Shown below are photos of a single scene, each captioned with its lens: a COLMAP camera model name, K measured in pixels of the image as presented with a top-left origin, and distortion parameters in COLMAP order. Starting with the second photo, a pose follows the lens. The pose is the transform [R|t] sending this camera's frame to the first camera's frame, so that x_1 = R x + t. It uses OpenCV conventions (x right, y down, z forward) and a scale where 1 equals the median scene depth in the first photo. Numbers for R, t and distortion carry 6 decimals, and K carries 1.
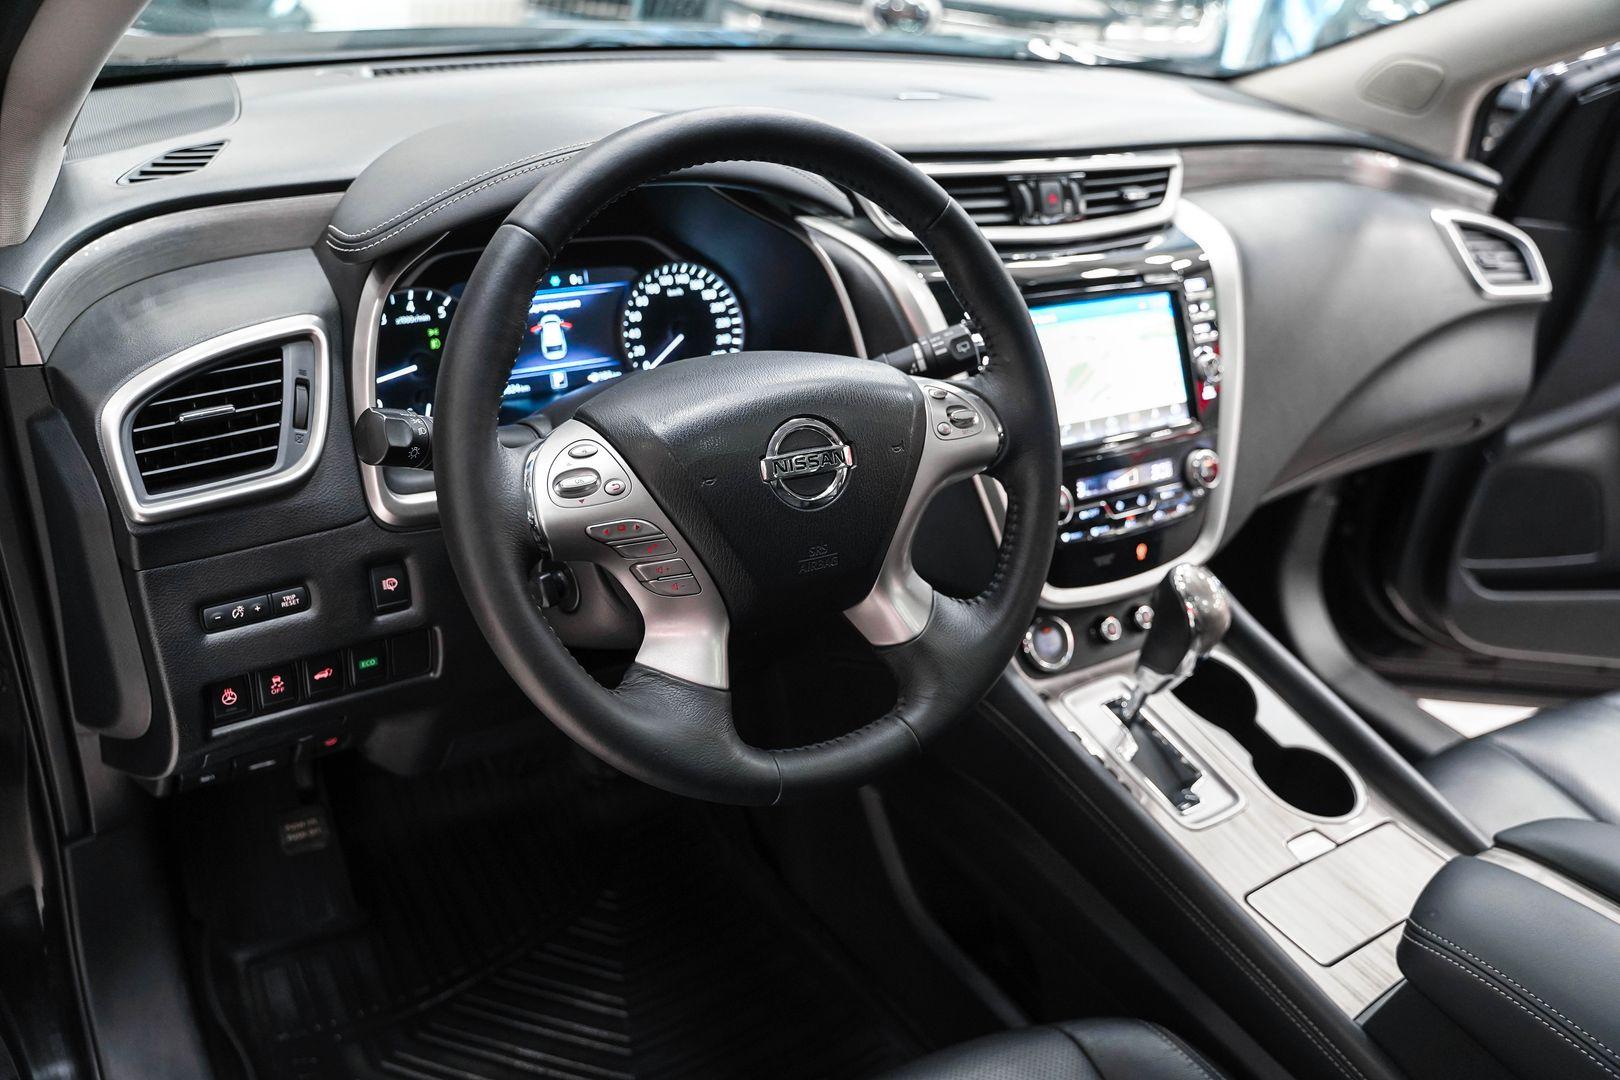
lens RADIAL K [[1312.8, 0, 797.8], [0, 1312.8, 535.5], [0, 0, 1]] dist [-0.116909, 0.093790]
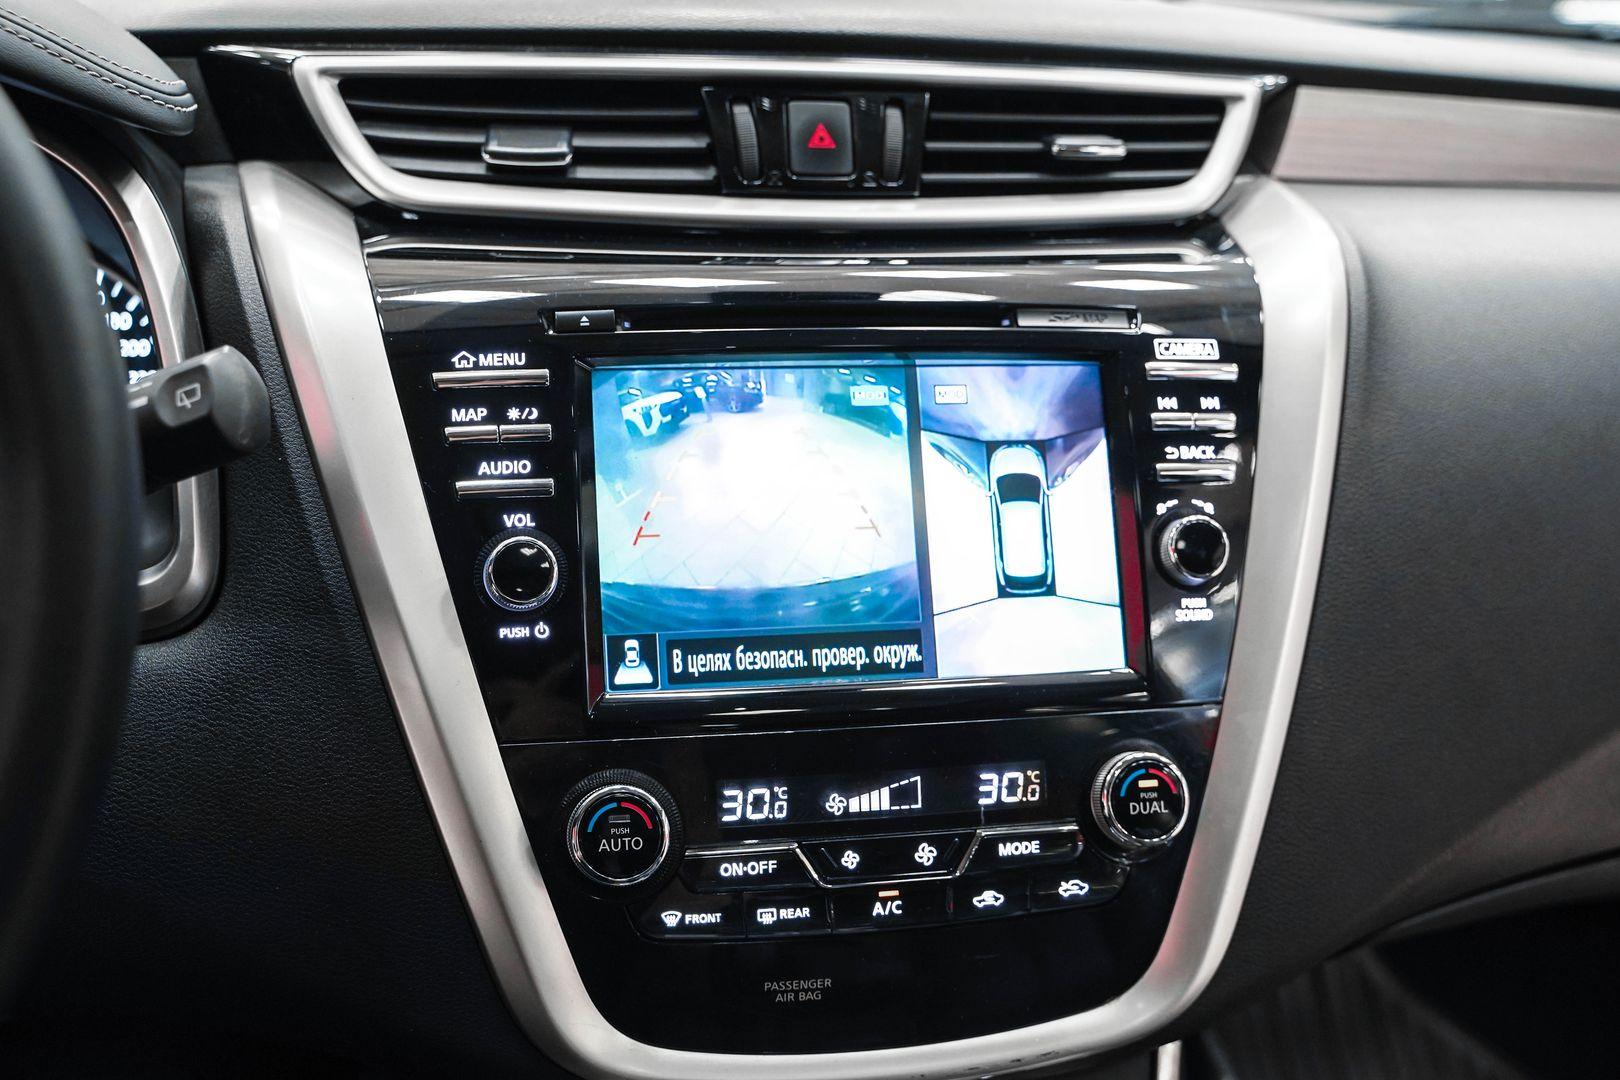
lens RADIAL K [[1707.3, 0, 823.2], [0, 1707.3, 530.2], [0, 0, 1]] dist [-0.044811, 0.000000]
pose [[0.934603, 0.071370, -0.348459, 0.424796], [-0.129450, 0.980729, -0.146332, -0.045230], [0.331300, 0.181870, 0.925831, 0.505355]]
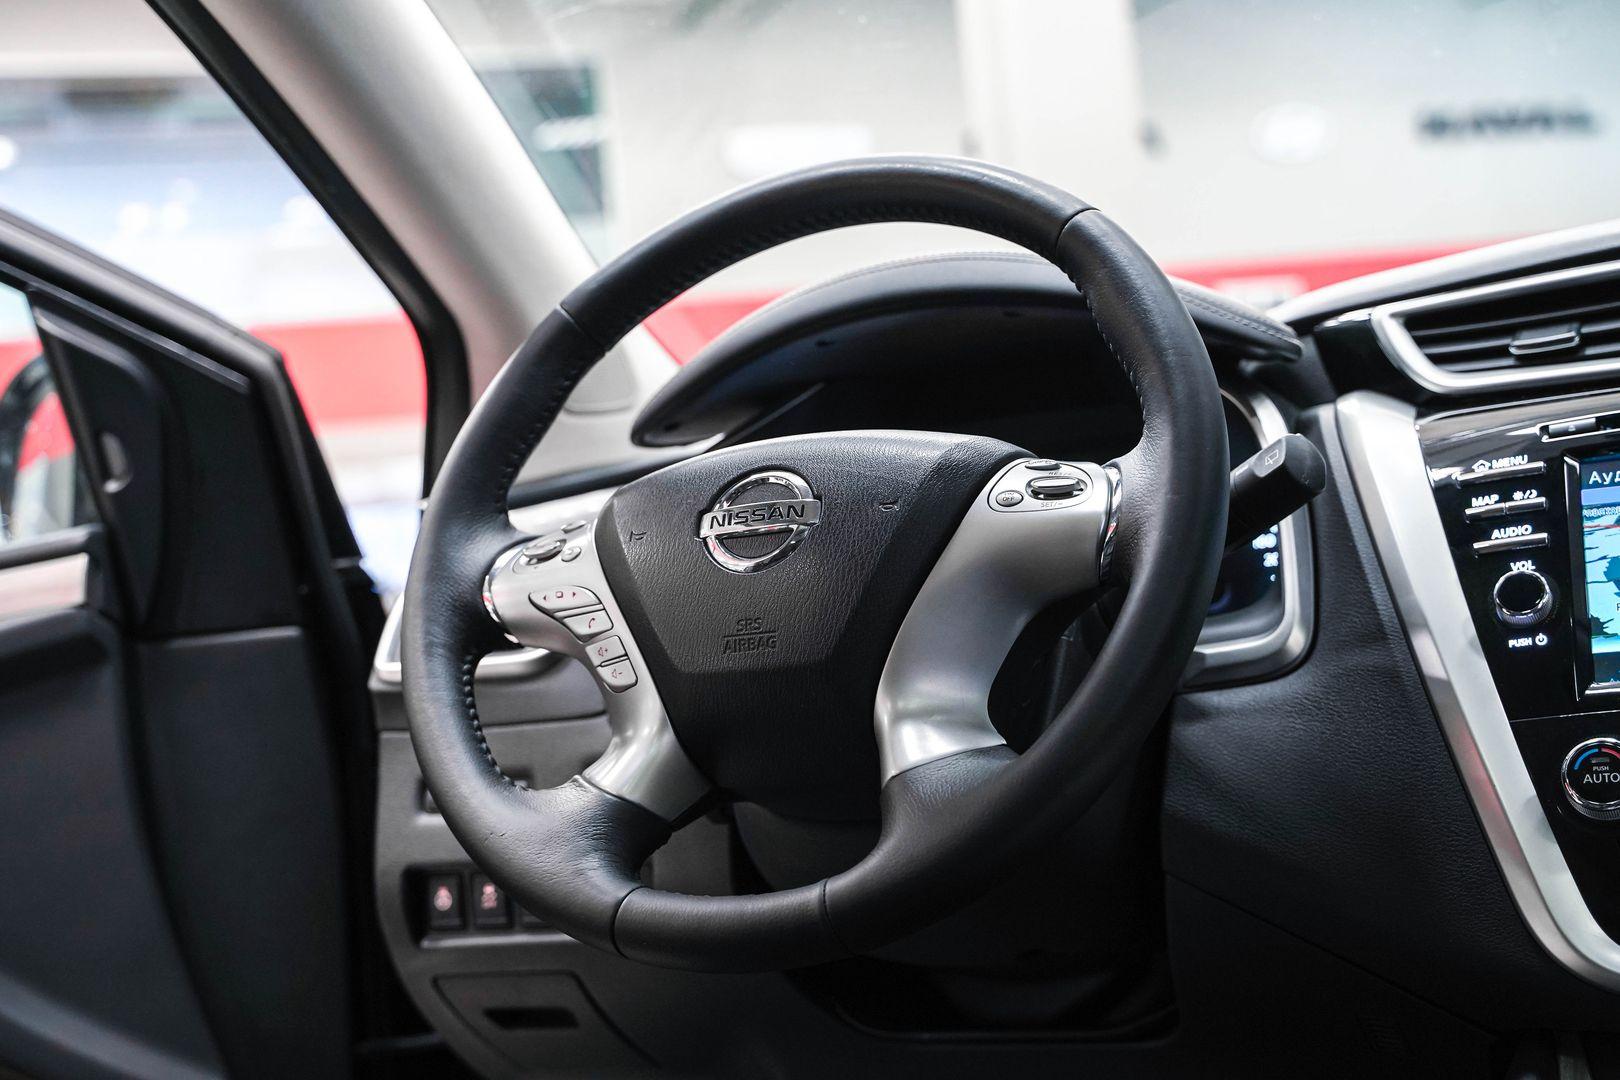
lens RADIAL K [[2264.7, 0, 795.4], [0, 2264.7, 476.4], [0, 0, 1]] dist [0.106122, 0.000000]
pose [[0.529844, -0.186846, -0.827257, 0.790750], [-0.263901, 0.890681, -0.370195, 0.289059], [0.805991, 0.414460, 0.422613, 0.298034]]
